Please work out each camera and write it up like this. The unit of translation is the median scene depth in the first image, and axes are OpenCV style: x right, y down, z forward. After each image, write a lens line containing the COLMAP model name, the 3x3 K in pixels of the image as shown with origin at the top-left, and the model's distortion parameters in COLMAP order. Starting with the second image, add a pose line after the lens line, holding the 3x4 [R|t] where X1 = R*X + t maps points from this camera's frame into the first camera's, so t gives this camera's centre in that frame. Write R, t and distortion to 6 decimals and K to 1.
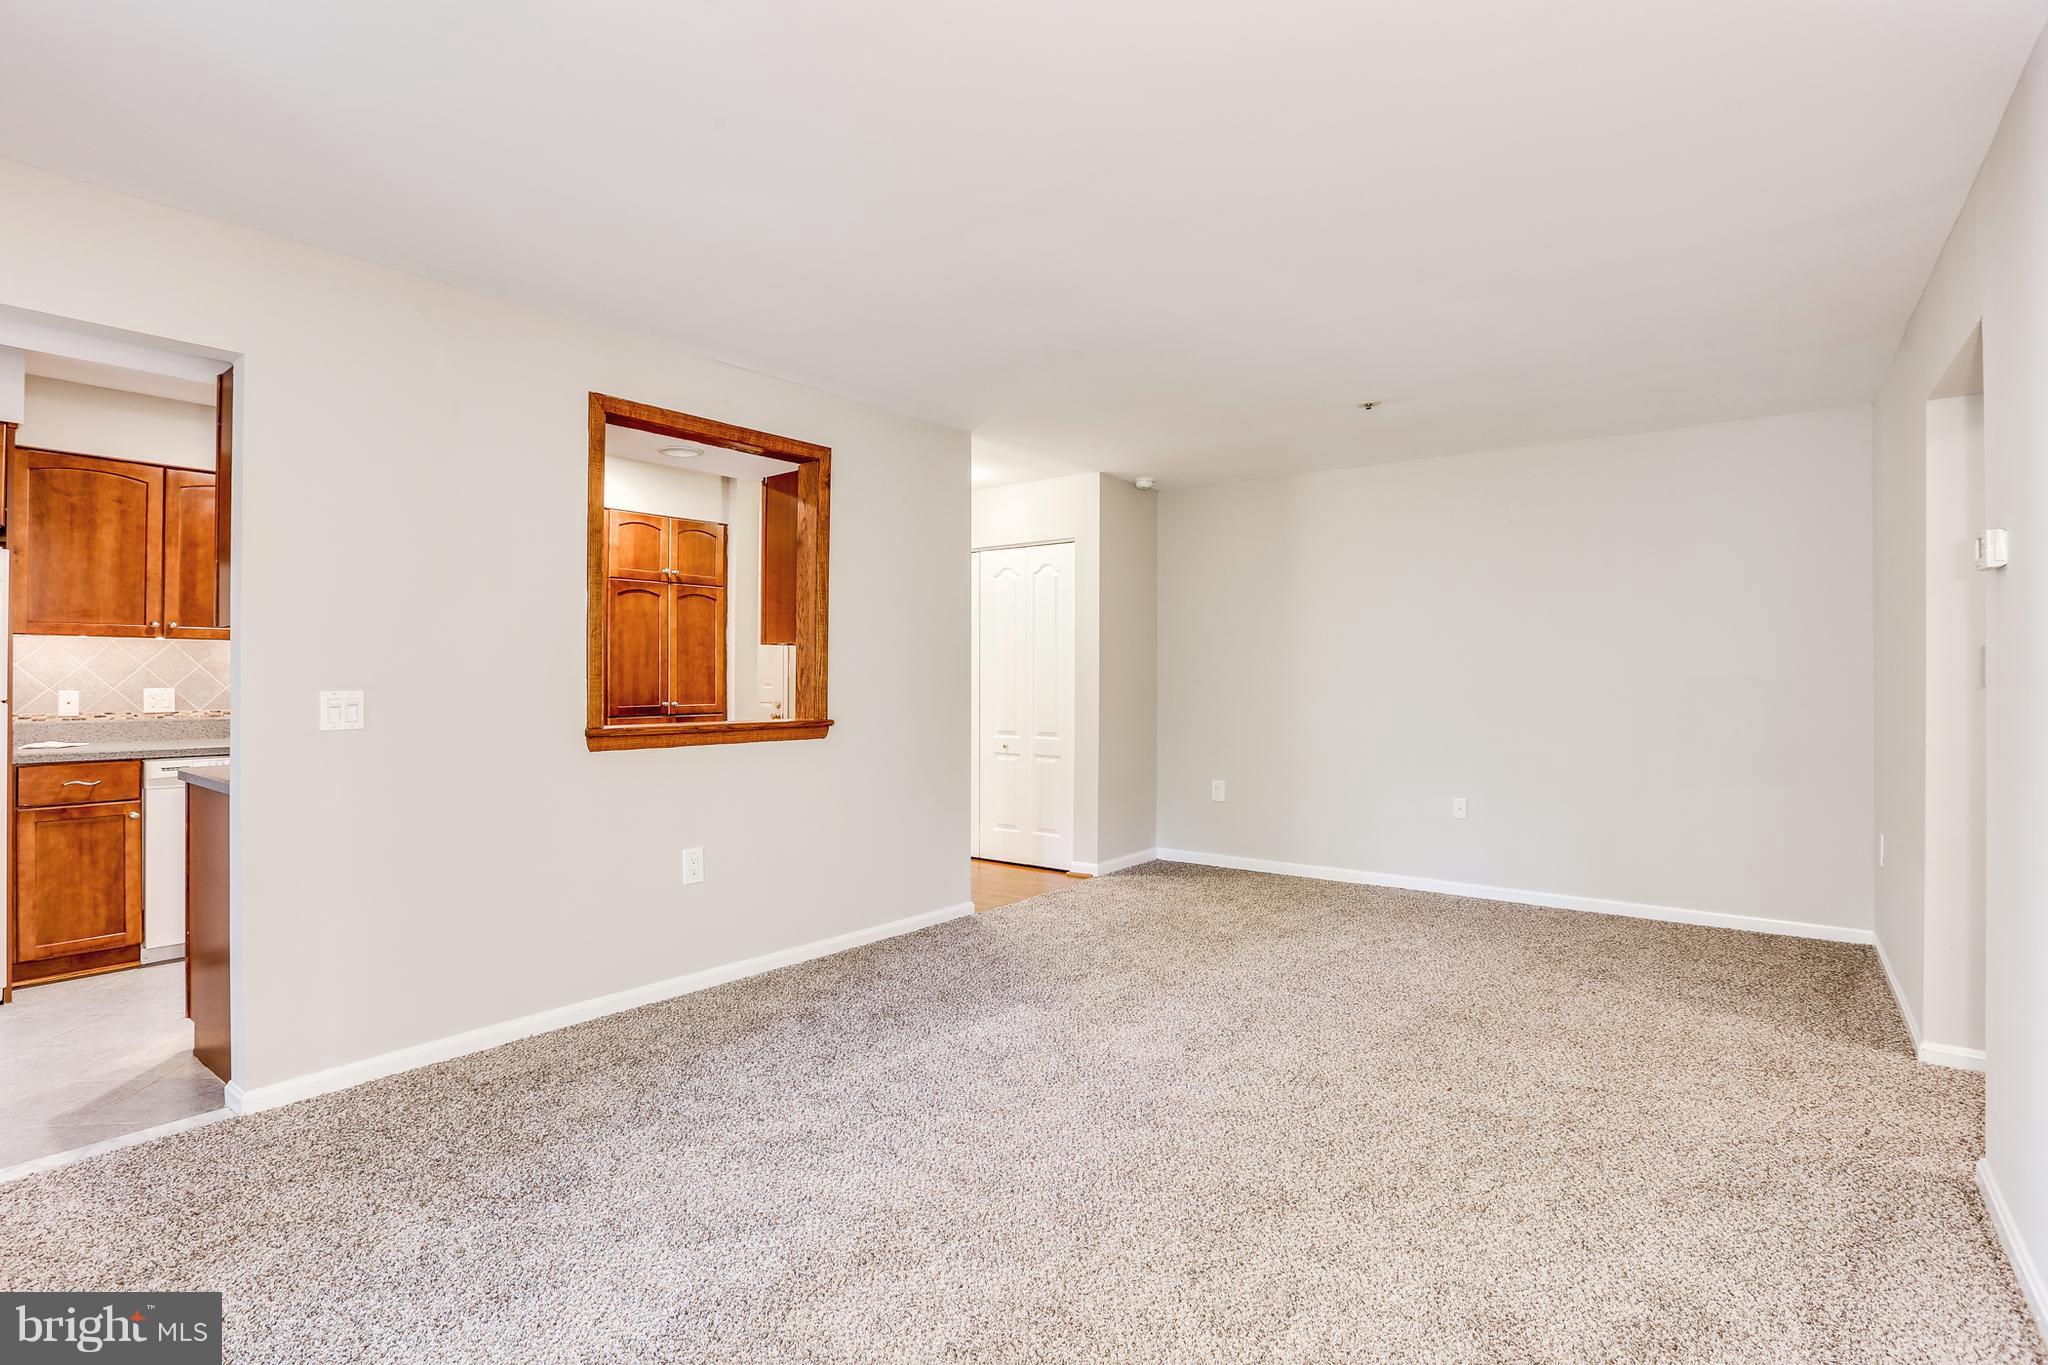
lens RADIAL K [[1008.6, 0, 1001.1], [0, 1008.6, 675.3], [0, 0, 1]] dist [-0.064019, 0.020536]
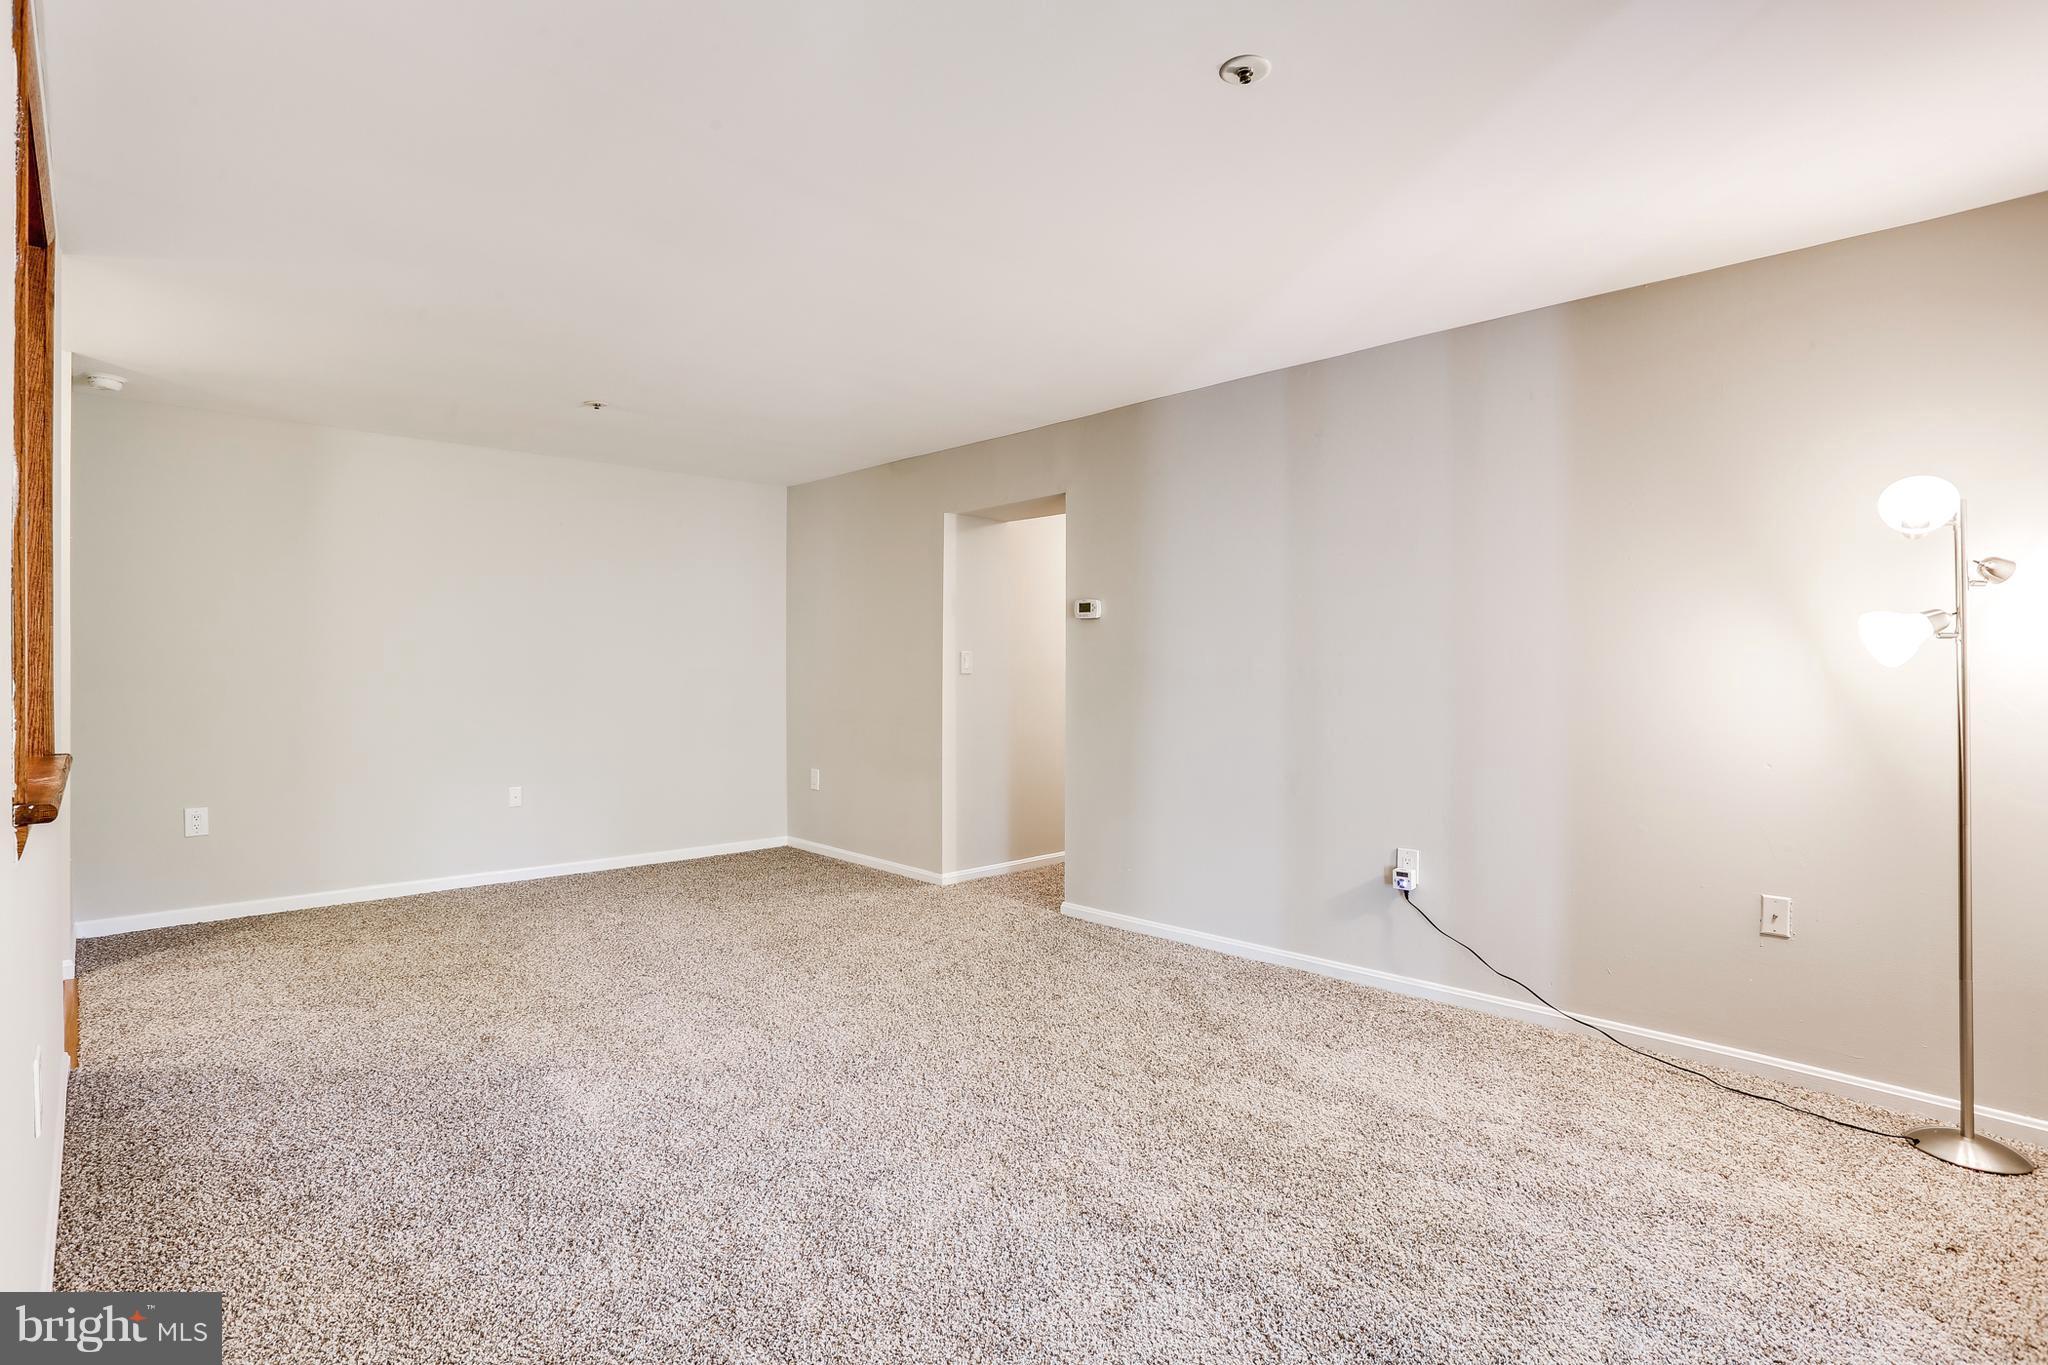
lens RADIAL K [[998.2, 0, 1016.1], [0, 998.2, 665.9], [0, 0, 1]] dist [-0.065331, 0.037702]
pose [[0.161474, -0.000636, 0.986877, -0.438508], [-0.000897, 0.999999, 0.000791, -0.002051], [-0.986877, -0.001013, 0.161474, 0.315219]]
